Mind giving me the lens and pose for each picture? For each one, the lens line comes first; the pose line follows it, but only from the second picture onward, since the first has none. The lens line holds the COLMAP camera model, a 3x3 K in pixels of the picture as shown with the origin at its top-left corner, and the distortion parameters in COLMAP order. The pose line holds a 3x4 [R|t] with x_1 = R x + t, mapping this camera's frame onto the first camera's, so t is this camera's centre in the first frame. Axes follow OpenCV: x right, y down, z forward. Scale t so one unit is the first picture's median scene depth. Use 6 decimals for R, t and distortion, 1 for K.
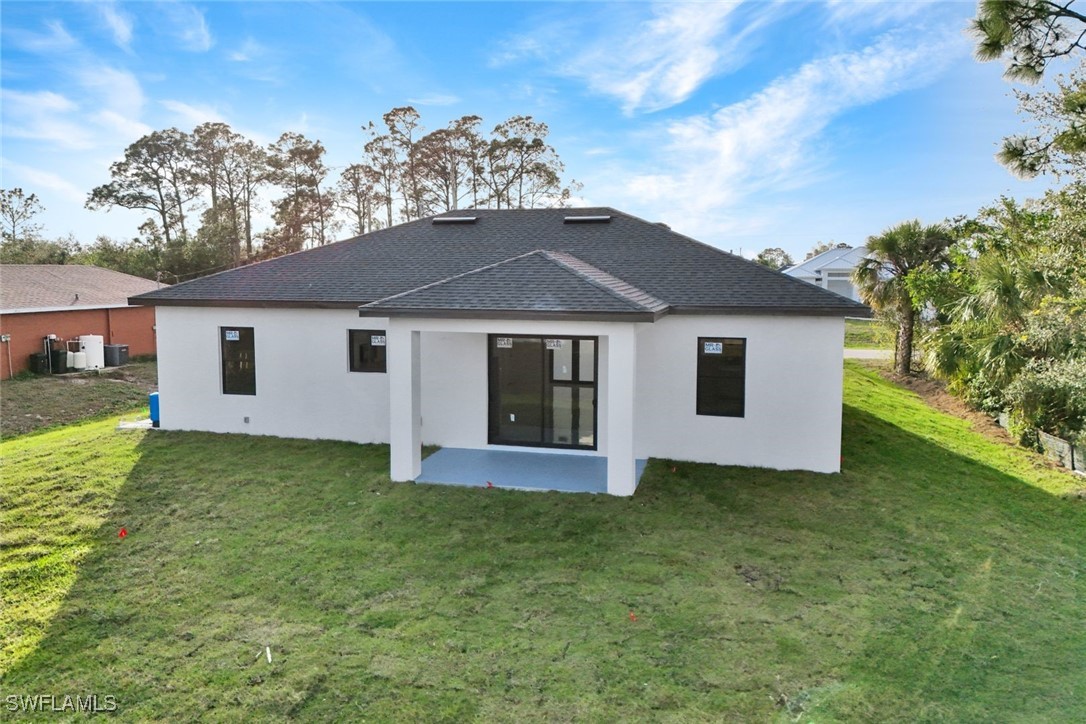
lens RADIAL K [[795.4, 0, 537.8], [0, 795.4, 333.0], [0, 0, 1]] dist [0.074006, -0.068188]
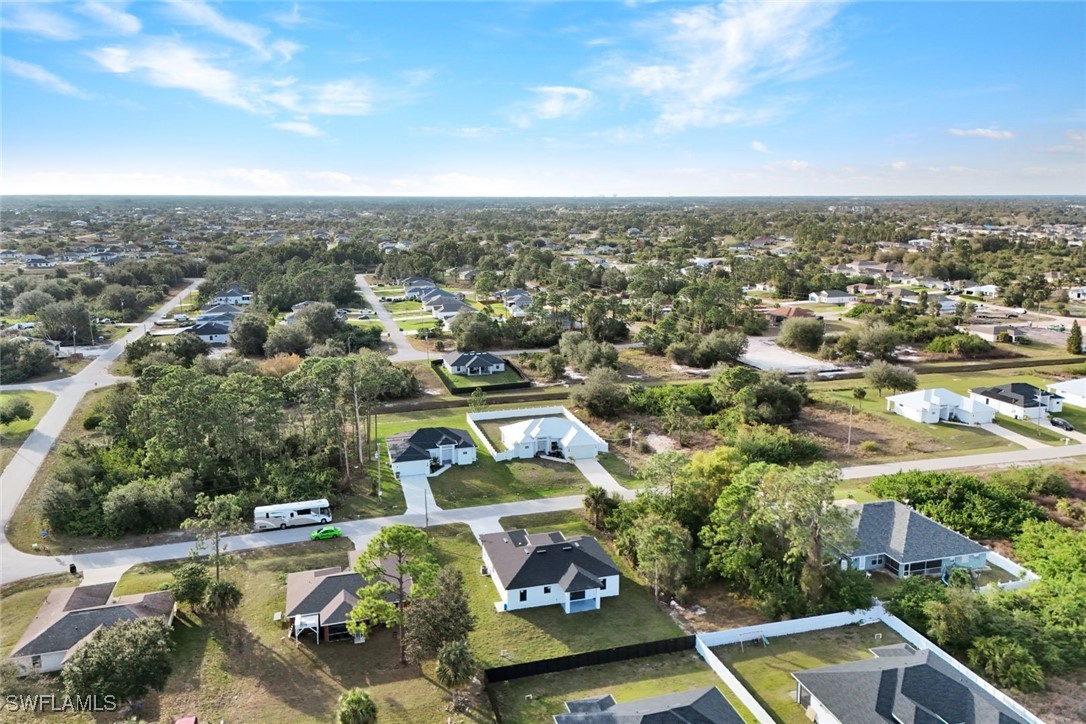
lens RADIAL K [[795.4, 0, 537.8], [0, 795.4, 333.0], [0, 0, 1]] dist [0.074006, -0.068188]
pose [[0.862891, -0.090582, 0.497206, -3.862593], [0.043038, 0.993404, 0.106288, -3.163311], [-0.503554, -0.070316, 0.861098, -4.963512]]
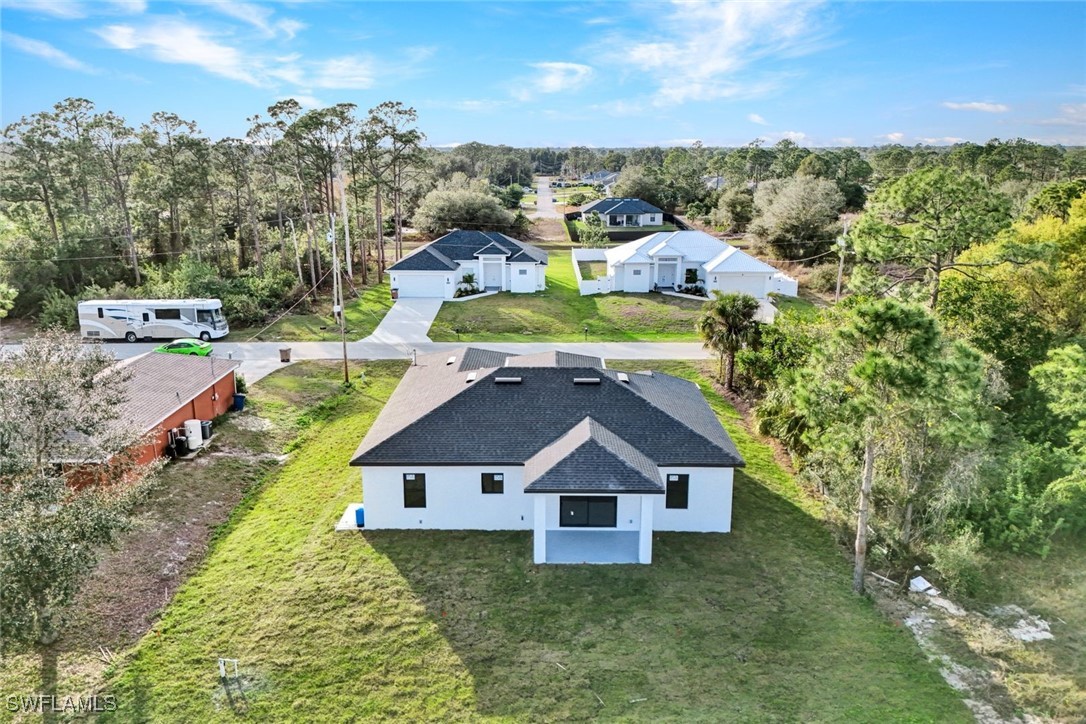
lens RADIAL K [[795.4, 0, 537.8], [0, 795.4, 333.0], [0, 0, 1]] dist [0.074006, -0.068188]
pose [[0.970118, -0.054856, 0.236350, -0.682611], [0.019446, 0.988552, 0.149621, -0.772842], [-0.241851, -0.140554, 0.960079, -0.983916]]
